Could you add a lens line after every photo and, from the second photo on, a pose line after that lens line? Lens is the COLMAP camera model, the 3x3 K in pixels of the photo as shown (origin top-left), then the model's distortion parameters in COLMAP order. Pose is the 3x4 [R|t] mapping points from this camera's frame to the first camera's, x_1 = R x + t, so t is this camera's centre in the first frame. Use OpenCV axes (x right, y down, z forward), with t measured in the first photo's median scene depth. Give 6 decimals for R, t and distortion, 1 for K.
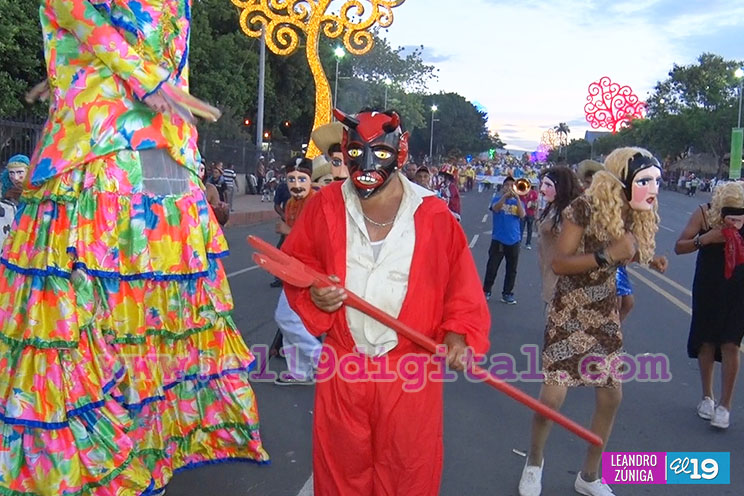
lens RADIAL K [[793.7, 0, 372.0], [0, 793.7, 248.0], [0, 0, 1]] dist [-0.236882, 0.268708]
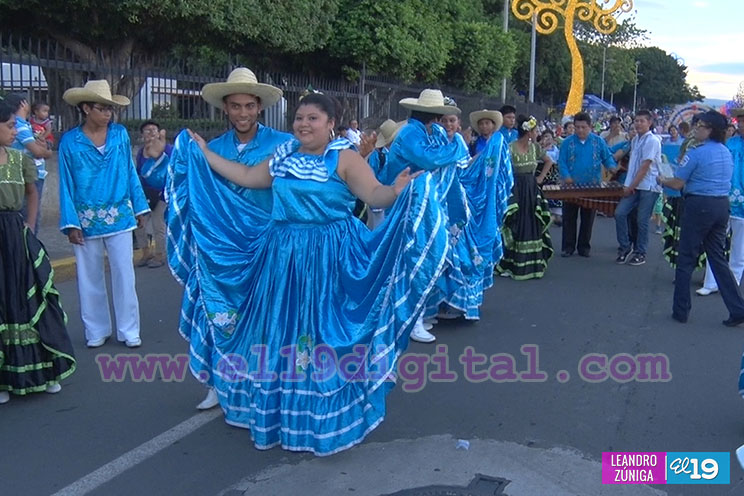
lens RADIAL K [[823.0, 0, 372.0], [0, 823.0, 248.0], [0, 0, 1]] dist [-0.157328, -0.007062]
pose [[0.977538, 0.026875, -0.209041, -0.100194], [-0.014718, 0.998120, 0.059497, 0.030837], [0.210247, -0.055083, 0.976095, -0.368801]]
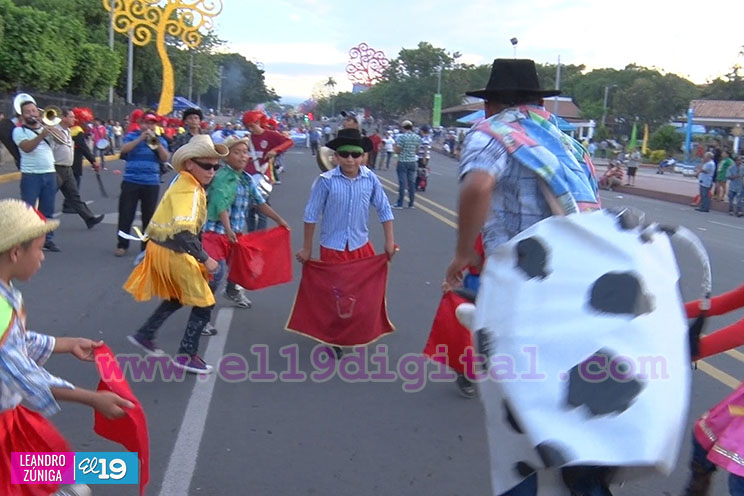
lens RADIAL K [[793.7, 0, 372.0], [0, 793.7, 248.0], [0, 0, 1]] dist [-0.236882, 0.268708]
pose [[0.959516, -0.027363, 0.280321, -0.106465], [0.008767, 0.997689, 0.067379, 0.047832], [-0.281517, -0.062194, 0.957539, -0.558184]]
